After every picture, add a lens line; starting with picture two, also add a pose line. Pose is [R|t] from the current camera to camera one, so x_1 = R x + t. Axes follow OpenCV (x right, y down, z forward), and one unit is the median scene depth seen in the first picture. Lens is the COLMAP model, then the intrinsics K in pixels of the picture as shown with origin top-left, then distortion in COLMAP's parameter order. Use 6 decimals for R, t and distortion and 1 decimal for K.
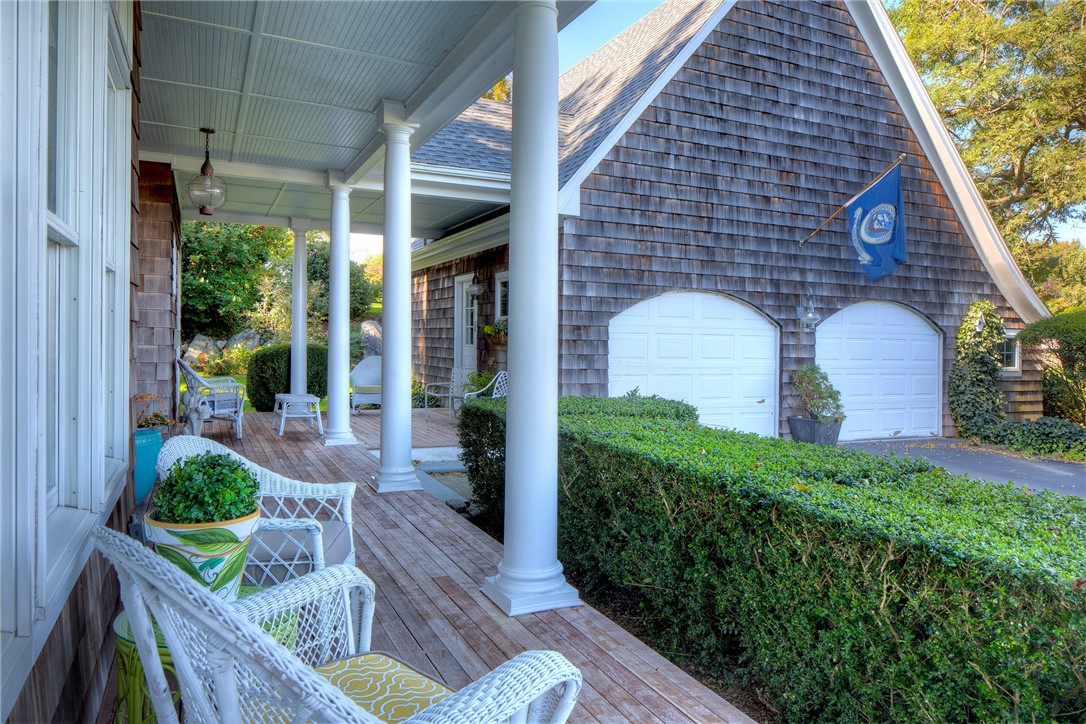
lens RADIAL K [[747.1, 0, 529.8], [0, 747.1, 337.0], [0, 0, 1]] dist [-0.011549, 0.002259]
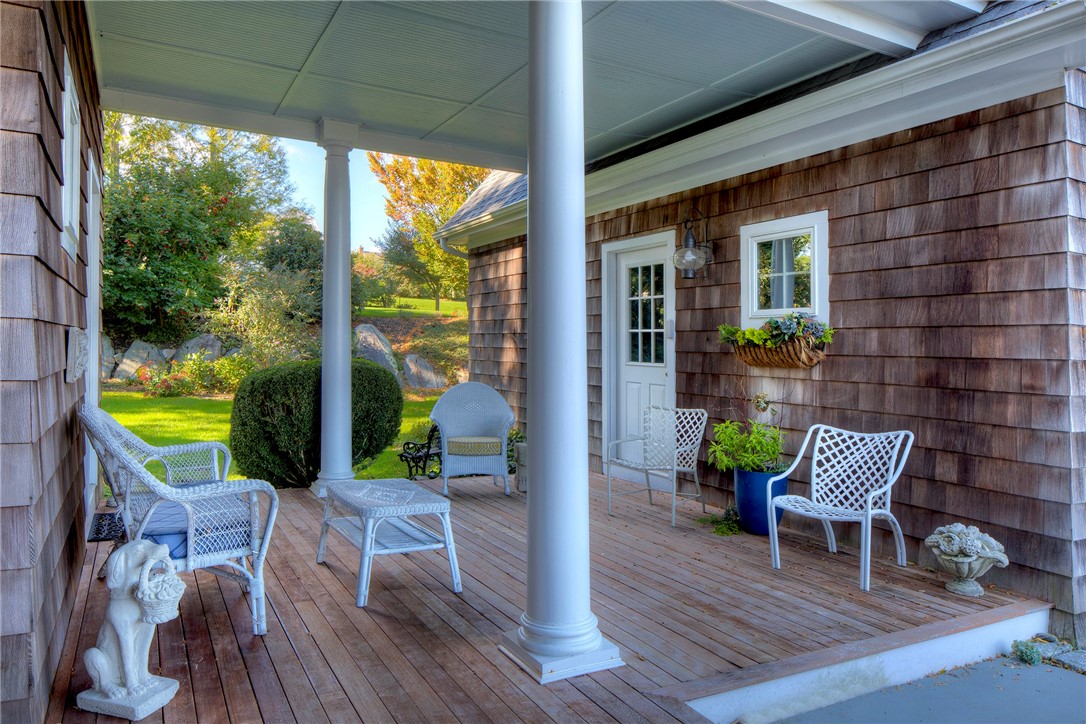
lens RADIAL K [[747.1, 0, 545.0], [0, 747.1, 354.8], [0, 0, 1]] dist [-0.011549, 0.002259]
pose [[0.996511, 0.006195, 0.083233, -0.104438], [-0.007228, 0.999901, 0.012106, -0.001080], [-0.083150, -0.012665, 0.996457, 0.233961]]
